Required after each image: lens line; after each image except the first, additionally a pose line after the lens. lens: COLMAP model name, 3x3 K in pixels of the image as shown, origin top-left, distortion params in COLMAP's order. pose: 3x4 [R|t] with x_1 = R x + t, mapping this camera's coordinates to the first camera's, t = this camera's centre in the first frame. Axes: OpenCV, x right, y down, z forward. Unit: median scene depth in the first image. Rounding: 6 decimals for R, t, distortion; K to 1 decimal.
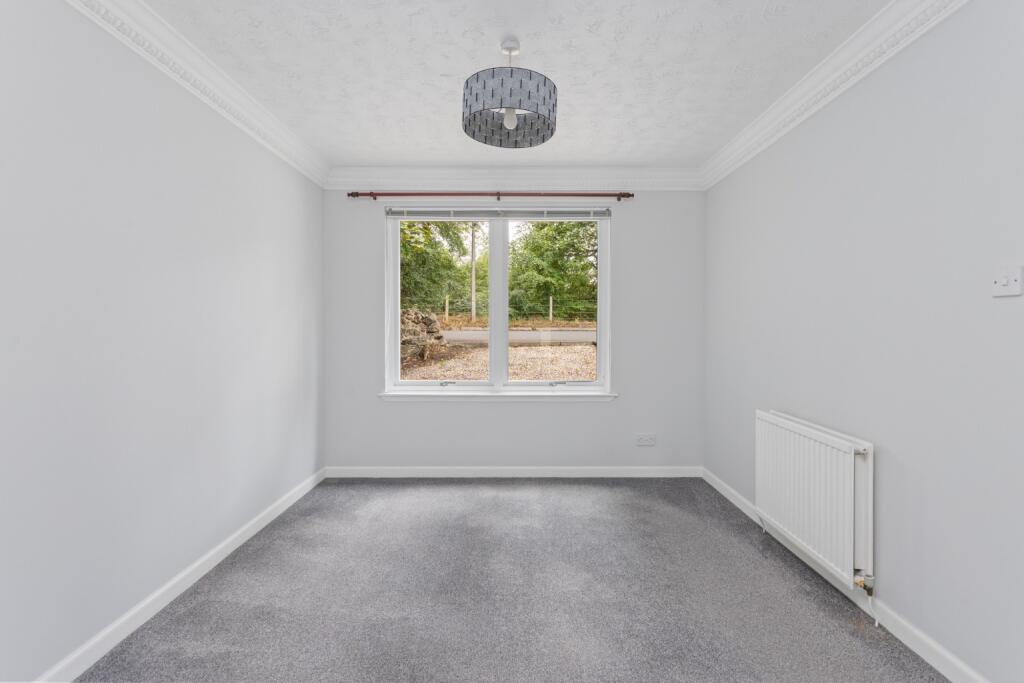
lens RADIAL K [[491.6, 0, 502.0], [0, 491.6, 338.8], [0, 0, 1]] dist [-0.001014, 0.002149]
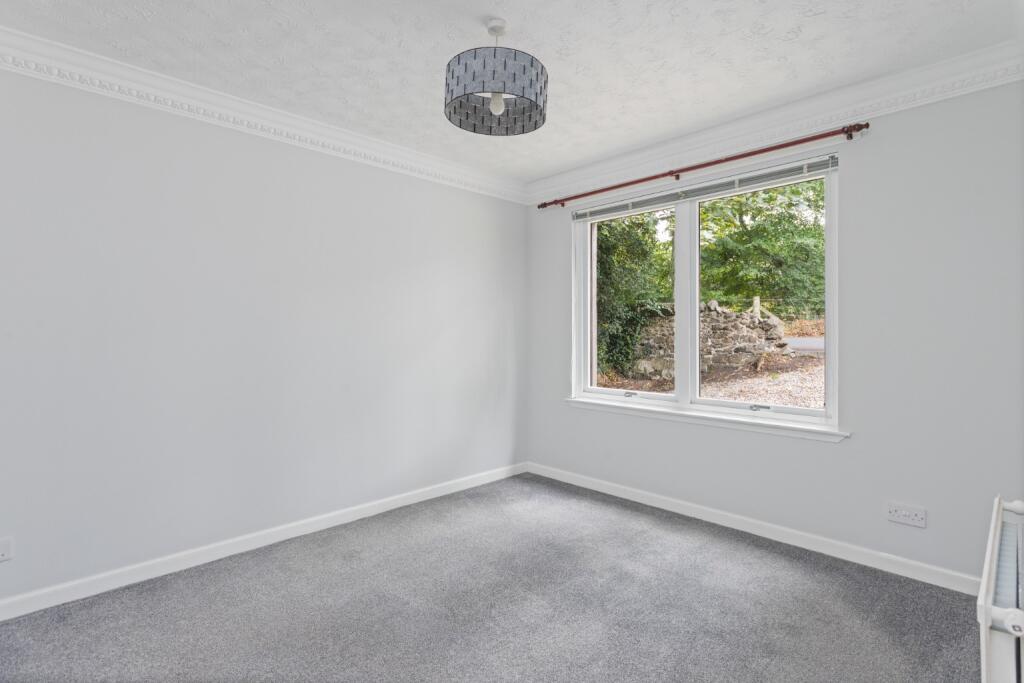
lens RADIAL K [[491.6, 0, 506.1], [0, 491.6, 337.1], [0, 0, 1]] dist [-0.001014, 0.002149]
pose [[0.696861, 0.004605, -0.717192, 0.387756], [-0.016512, 0.999817, -0.009625, -0.001827], [0.717017, 0.018549, 0.696809, 0.213943]]
